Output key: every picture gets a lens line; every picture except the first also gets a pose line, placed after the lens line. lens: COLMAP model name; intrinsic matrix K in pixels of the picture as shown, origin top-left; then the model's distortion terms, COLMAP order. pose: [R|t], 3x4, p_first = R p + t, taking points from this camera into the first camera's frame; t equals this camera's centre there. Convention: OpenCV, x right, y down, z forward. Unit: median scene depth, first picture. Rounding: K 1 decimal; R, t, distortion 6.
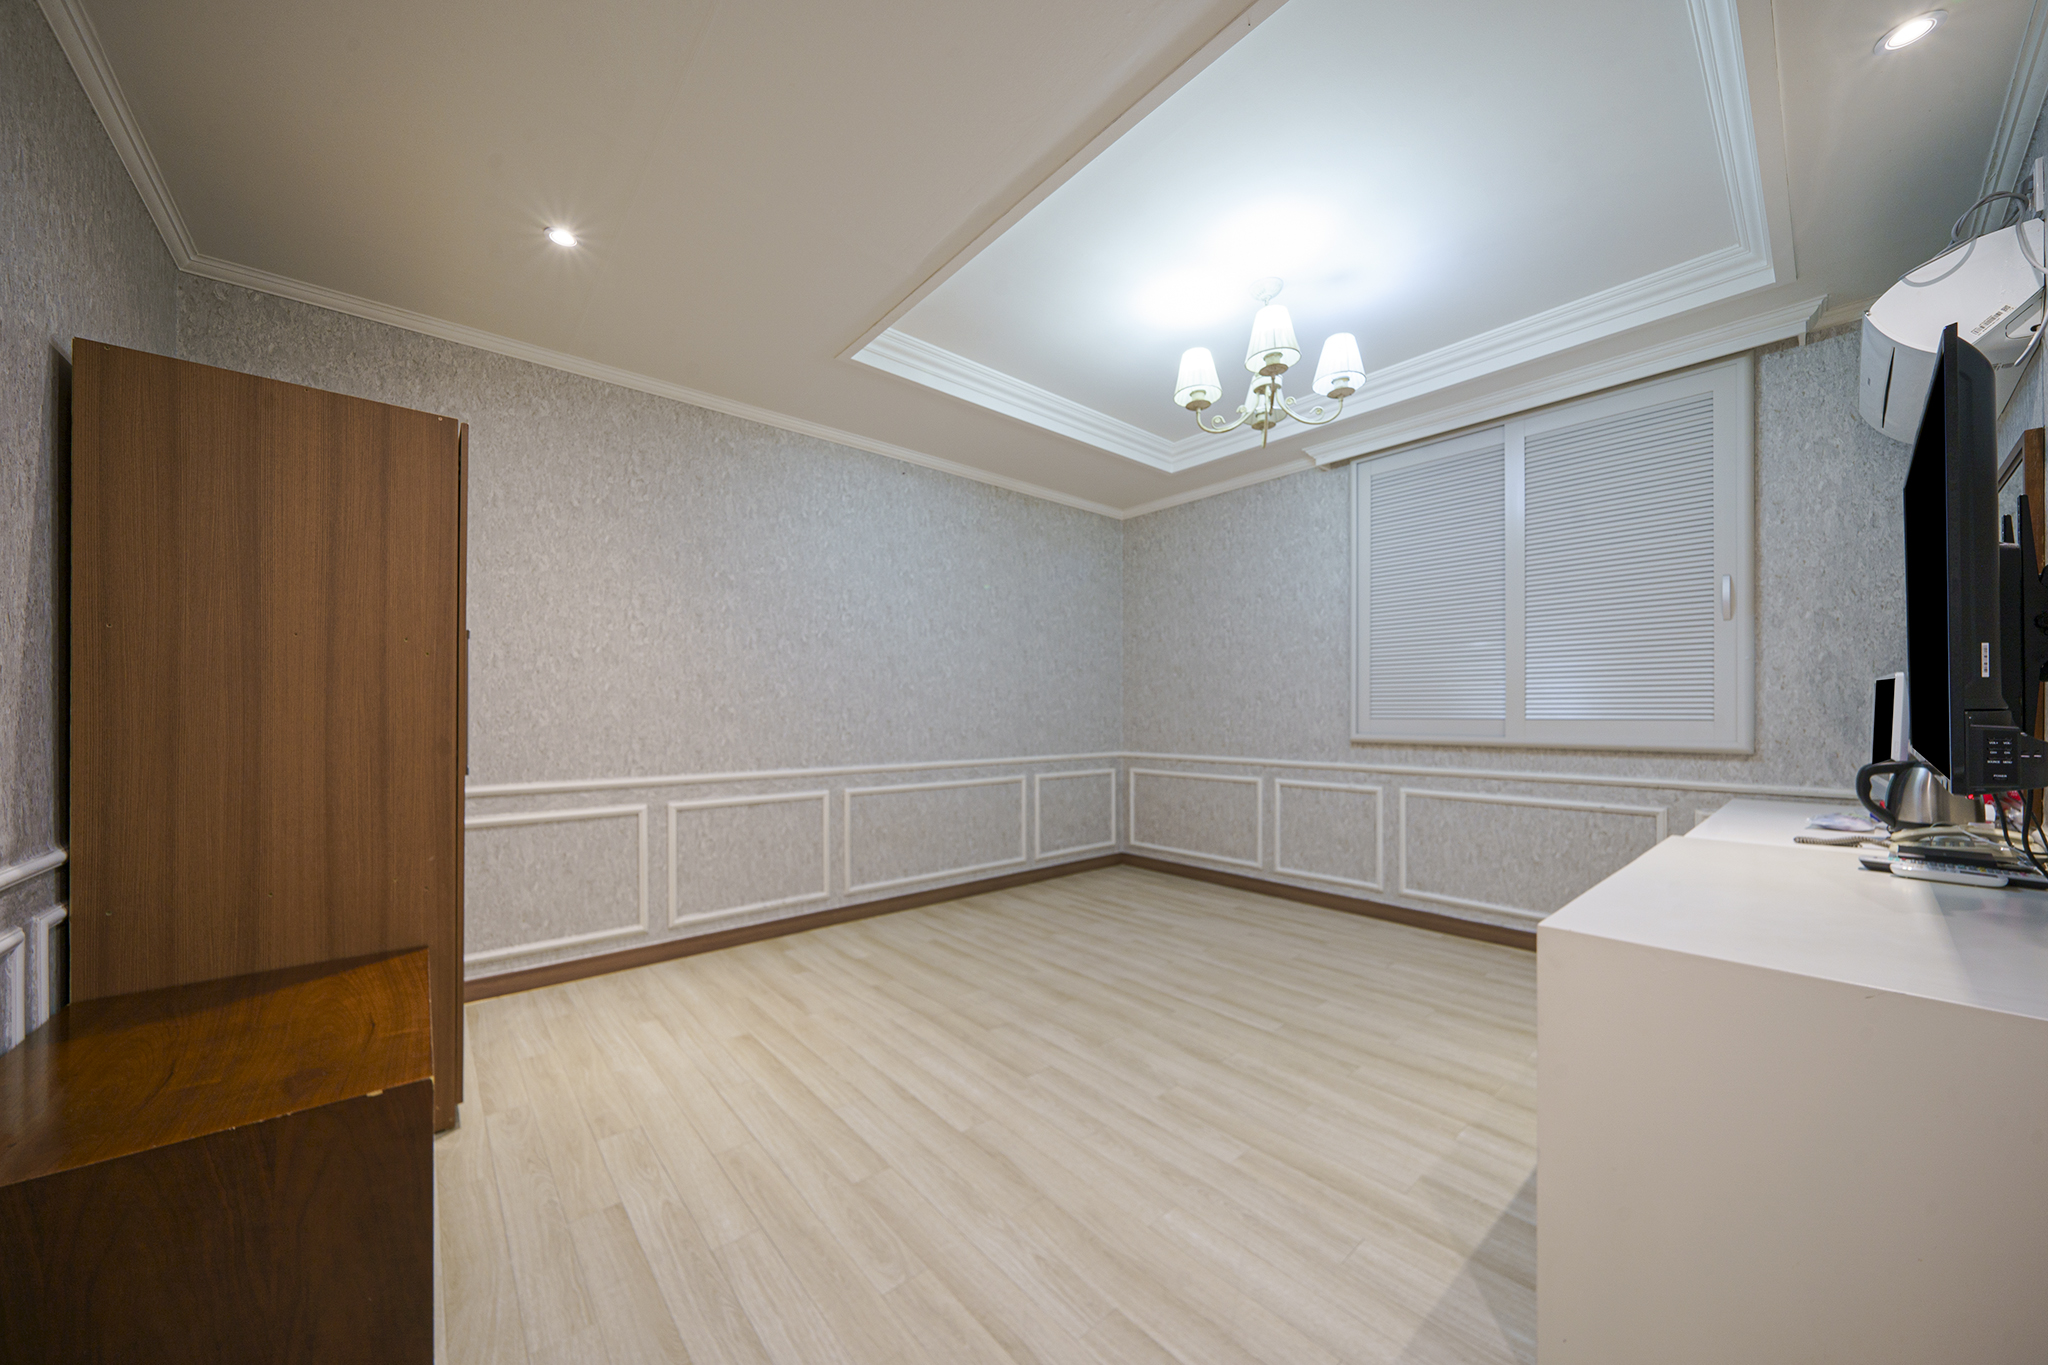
lens RADIAL K [[711.5, 0, 1024.8], [0, 711.5, 718.1], [0, 0, 1]] dist [-0.001548, -0.000112]
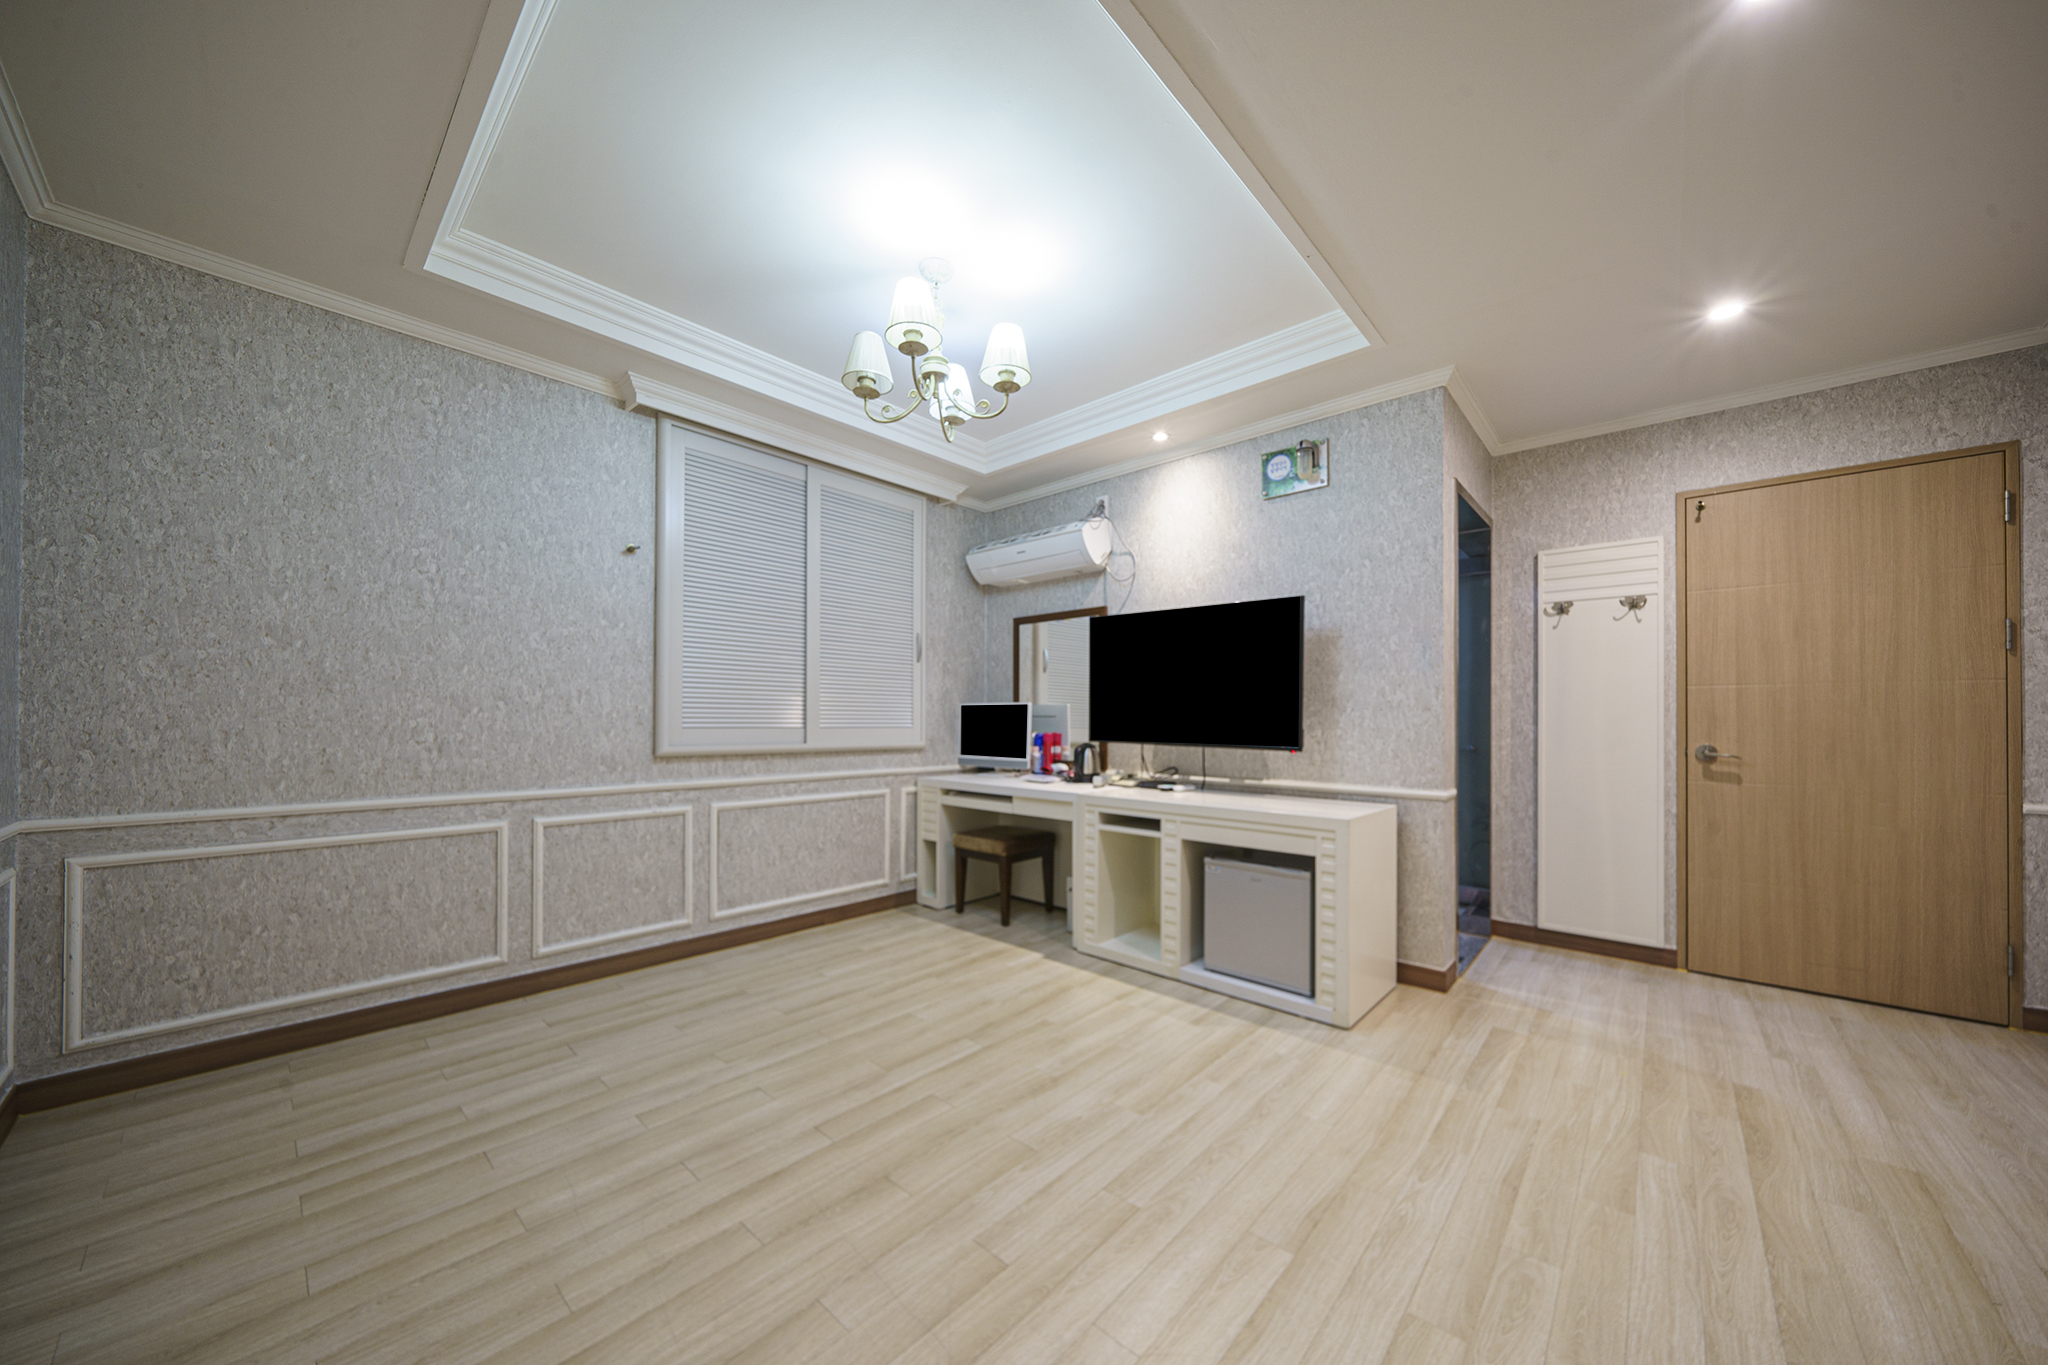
lens RADIAL K [[711.5, 0, 1024.8], [0, 711.5, 718.1], [0, 0, 1]] dist [-0.001548, -0.000112]
pose [[-0.125489, 0.005483, 0.992080, -0.466577], [0.002407, 0.999983, -0.005222, -0.006511], [-0.992092, 0.001733, -0.125500, 0.775144]]
